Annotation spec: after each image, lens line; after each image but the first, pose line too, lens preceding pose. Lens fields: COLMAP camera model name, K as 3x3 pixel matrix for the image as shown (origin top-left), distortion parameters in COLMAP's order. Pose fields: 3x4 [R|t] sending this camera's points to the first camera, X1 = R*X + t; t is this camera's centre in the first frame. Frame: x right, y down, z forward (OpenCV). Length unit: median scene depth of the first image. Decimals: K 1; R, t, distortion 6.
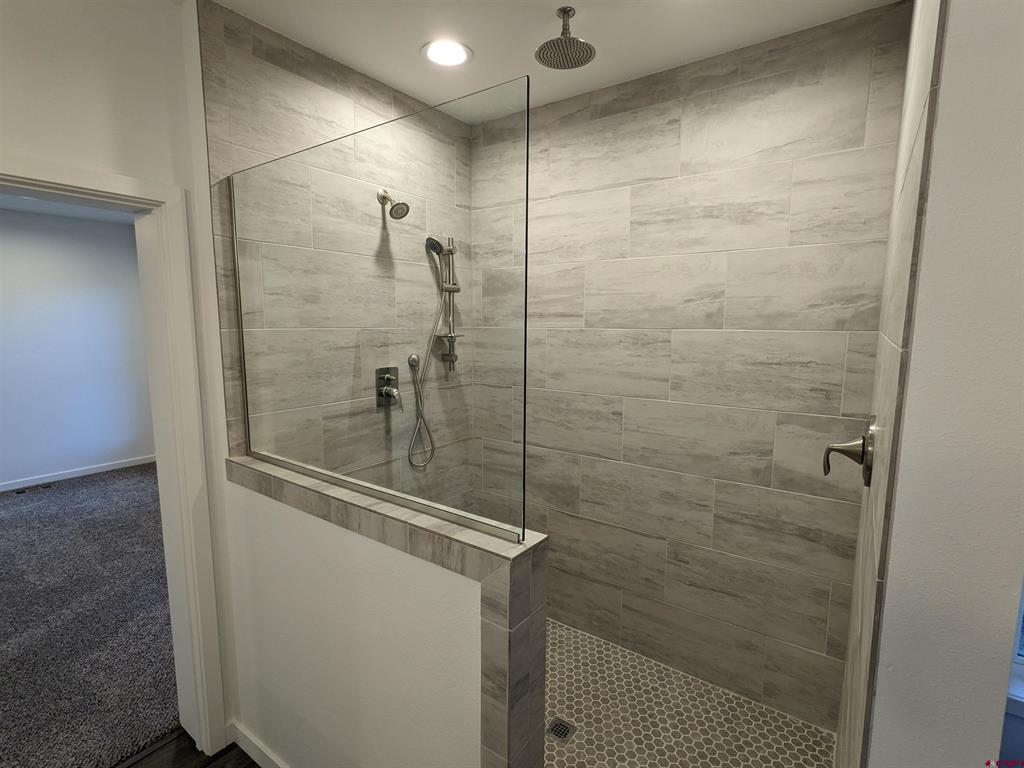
lens RADIAL K [[494.4, 0, 508.3], [0, 494.4, 381.9], [0, 0, 1]] dist [-0.003088, 0.001372]
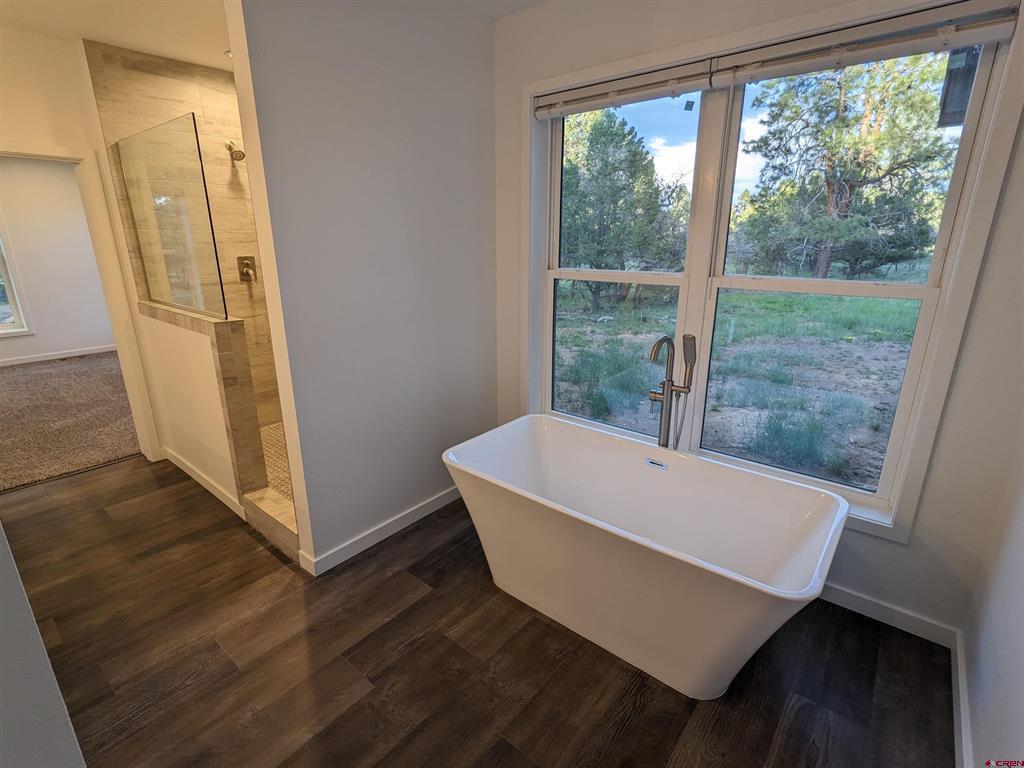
lens RADIAL K [[494.4, 0, 512.6], [0, 494.4, 382.1], [0, 0, 1]] dist [-0.003088, 0.001372]
pose [[0.997970, 0.013655, -0.062201, 0.944564], [-0.003419, 0.986820, 0.161787, 0.144570], [0.063590, -0.161246, 0.984863, -0.782095]]
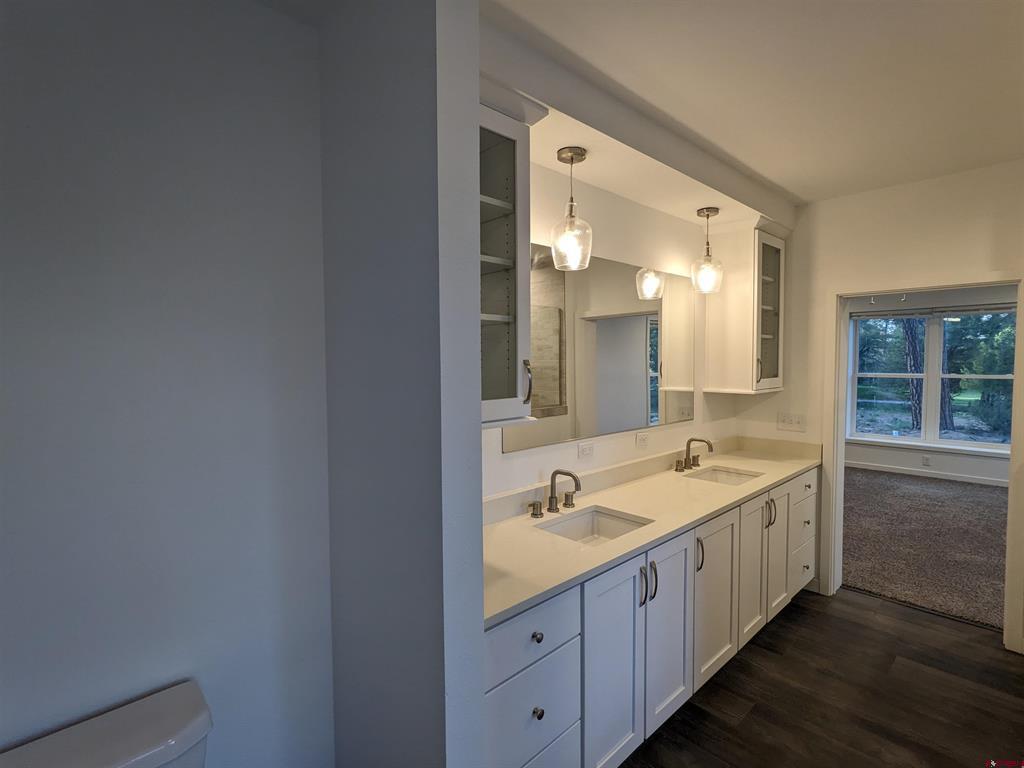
lens RADIAL K [[494.4, 0, 507.9], [0, 494.4, 381.9], [0, 0, 1]] dist [-0.003088, 0.001372]
pose [[-0.198506, 0.044816, -0.979075, 1.123670], [-0.117756, 0.990627, 0.069219, 0.056916], [0.973000, 0.129032, -0.191368, -0.255795]]
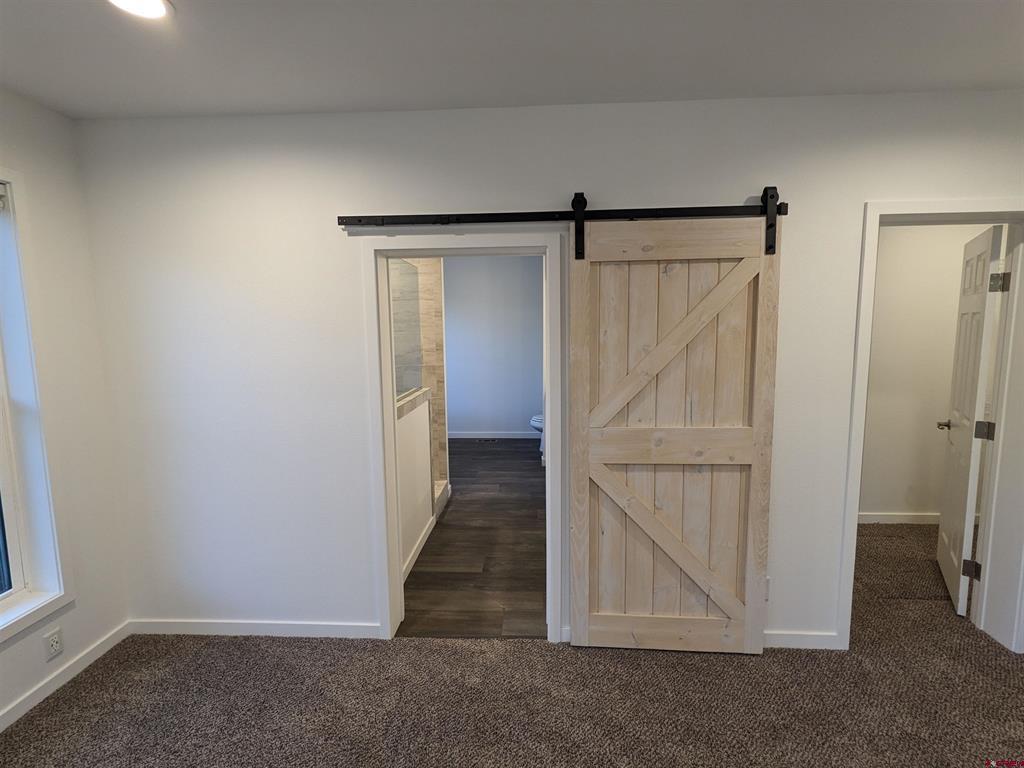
lens RADIAL K [[494.4, 0, 510.7], [0, 494.4, 380.5], [0, 0, 1]] dist [-0.003088, 0.001372]
pose [[-0.540260, -0.098375, 0.835728, -2.103820], [0.119134, 0.974198, 0.191689, -0.219074], [-0.833022, 0.203125, -0.514601, 1.442669]]
